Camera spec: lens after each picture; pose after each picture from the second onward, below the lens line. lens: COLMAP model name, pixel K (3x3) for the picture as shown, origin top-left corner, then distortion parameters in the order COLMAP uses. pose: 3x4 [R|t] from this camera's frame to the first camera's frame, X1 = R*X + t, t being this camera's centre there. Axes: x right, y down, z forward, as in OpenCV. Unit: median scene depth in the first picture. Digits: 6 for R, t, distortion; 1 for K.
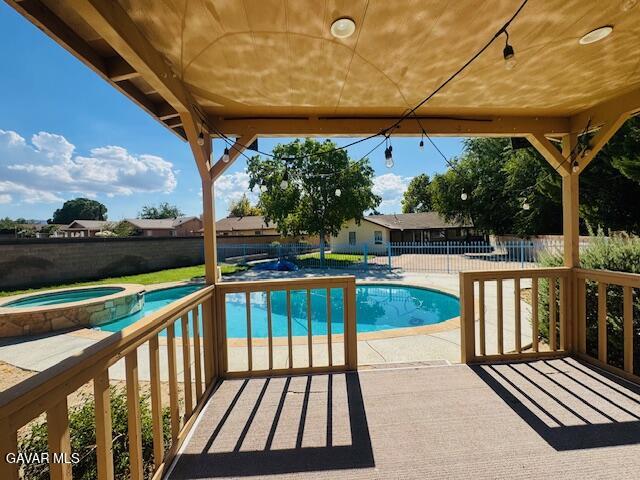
lens RADIAL K [[256.4, 0, 320.0], [0, 256.4, 240.0], [0, 0, 1]] dist [0.000818, 0.000435]
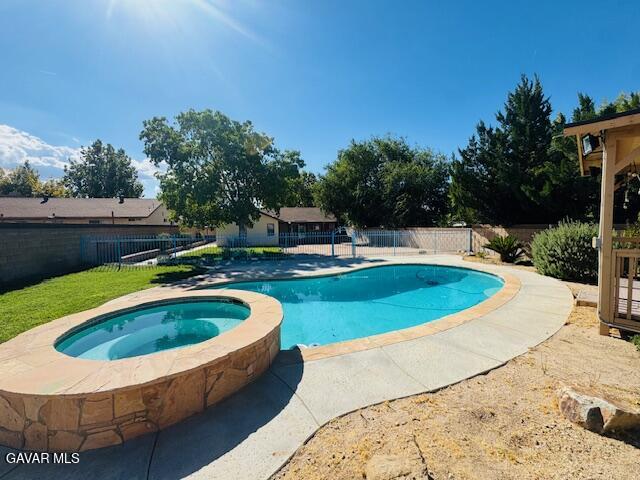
lens RADIAL K [[256.4, 0, 320.0], [0, 256.4, 240.0], [0, 0, 1]] dist [0.000818, 0.000435]
pose [[0.793198, -0.017726, 0.608706, -0.273141], [0.003420, 0.999690, 0.024655, 0.009221], [-0.608955, -0.017475, 0.793012, 0.079775]]
